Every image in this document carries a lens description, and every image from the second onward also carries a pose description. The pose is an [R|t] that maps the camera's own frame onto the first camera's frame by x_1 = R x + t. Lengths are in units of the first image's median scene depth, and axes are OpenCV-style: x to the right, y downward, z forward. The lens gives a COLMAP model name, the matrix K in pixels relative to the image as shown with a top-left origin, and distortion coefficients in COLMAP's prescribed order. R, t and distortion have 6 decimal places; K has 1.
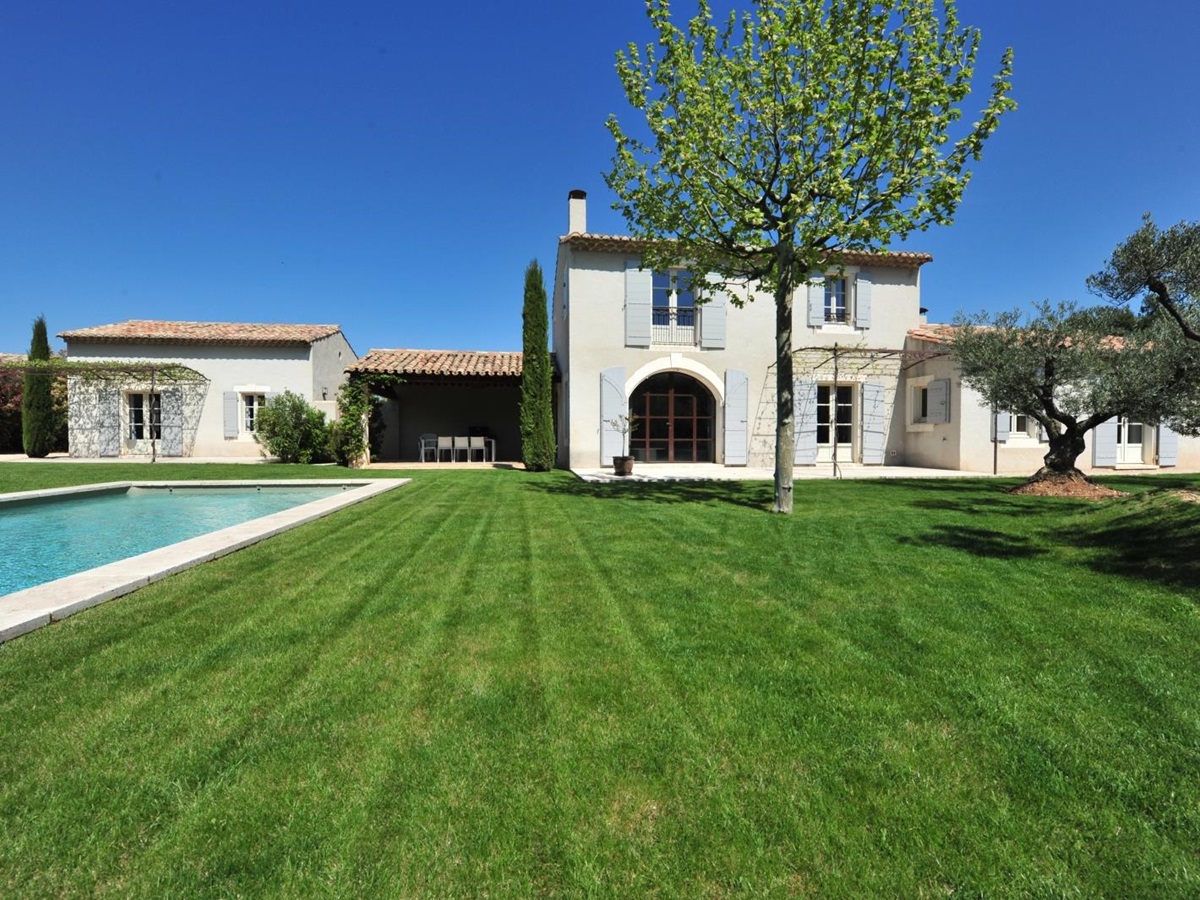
lens RADIAL K [[562.5, 0, 600.0], [0, 562.5, 450.0], [0, 0, 1]] dist [-0.000661, 0.000035]
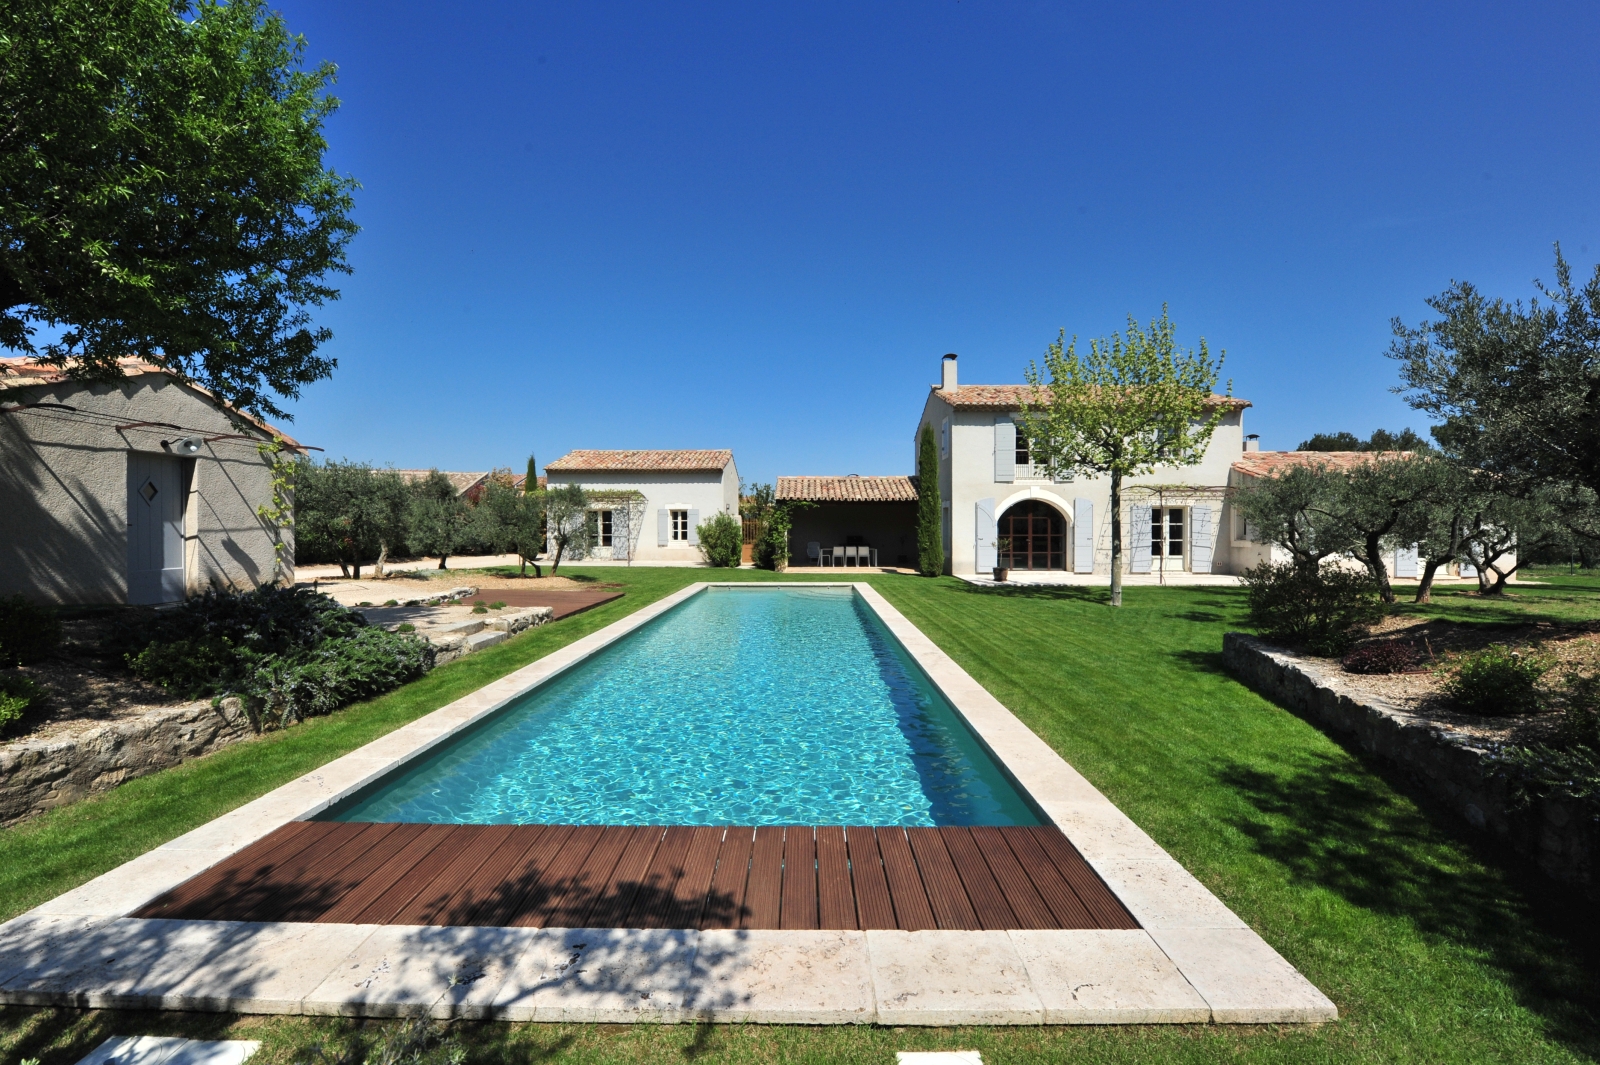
lens RADIAL K [[663.1, 0, 800.0], [0, 663.1, 532.5], [0, 0, 1]] dist [-0.001091, -0.000055]
pose [[0.988062, 0.000371, -0.154059, -0.155695], [-0.002384, 0.999914, -0.012880, -0.042216], [0.154041, 0.013094, 0.987978, -0.563730]]
